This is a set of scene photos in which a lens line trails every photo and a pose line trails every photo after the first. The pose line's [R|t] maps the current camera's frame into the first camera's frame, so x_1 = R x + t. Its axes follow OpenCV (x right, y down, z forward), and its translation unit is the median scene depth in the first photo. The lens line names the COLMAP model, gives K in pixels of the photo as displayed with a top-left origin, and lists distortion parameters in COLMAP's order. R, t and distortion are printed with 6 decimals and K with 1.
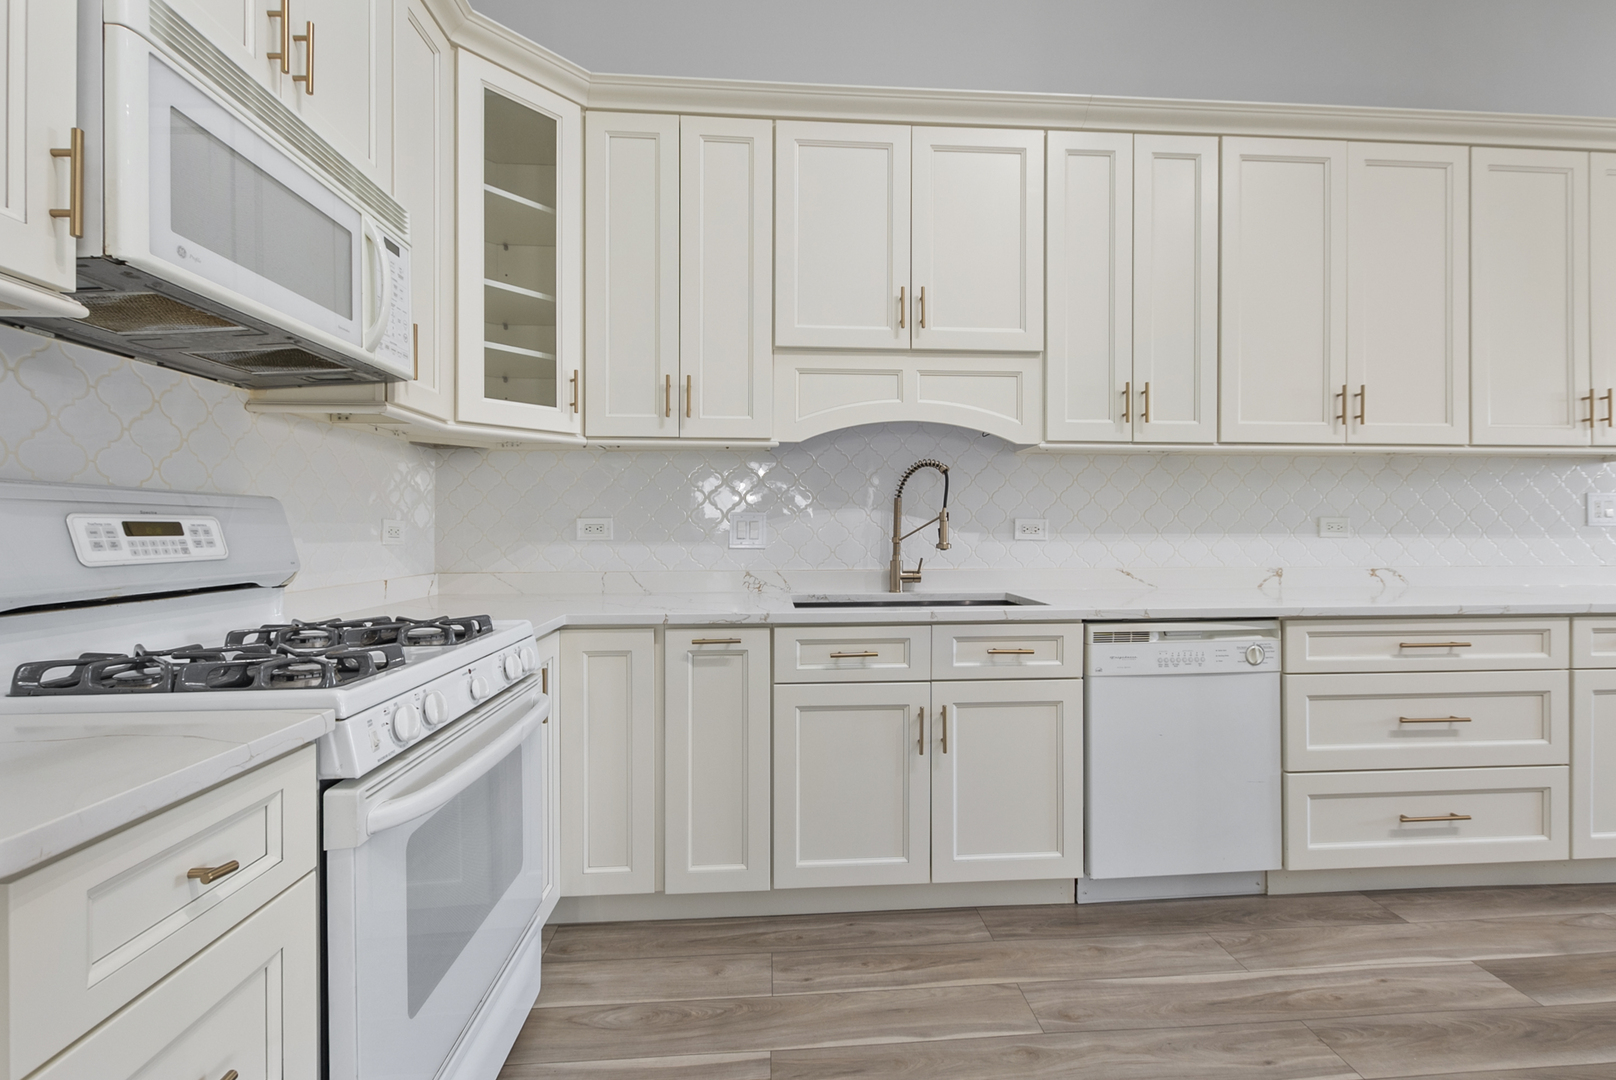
lens RADIAL K [[703.6, 0, 821.6], [0, 703.6, 529.8], [0, 0, 1]] dist [0.003158, -0.000434]
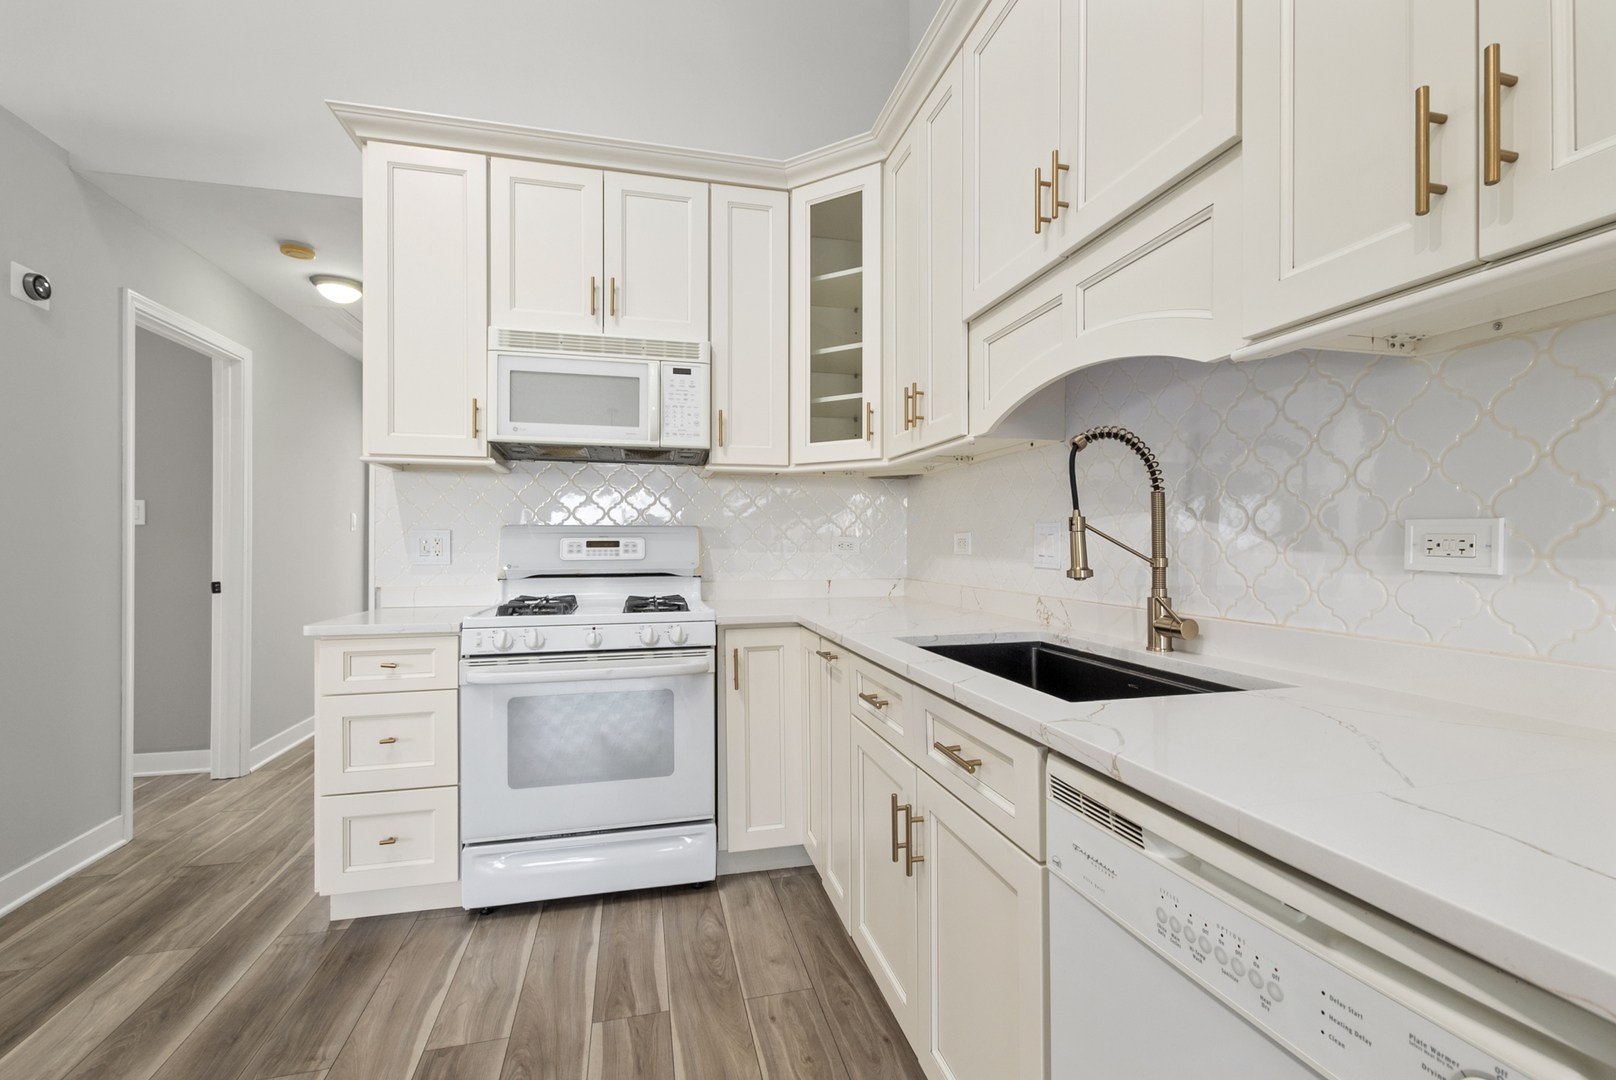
lens RADIAL K [[703.6, 0, 819.4], [0, 703.6, 542.6], [0, 0, 1]] dist [0.003158, -0.000434]
pose [[0.187380, 0.000530, -0.982287, 0.867191], [0.001834, 0.999998, 0.000889, -0.004489], [0.982286, -0.001968, 0.187379, 0.828889]]
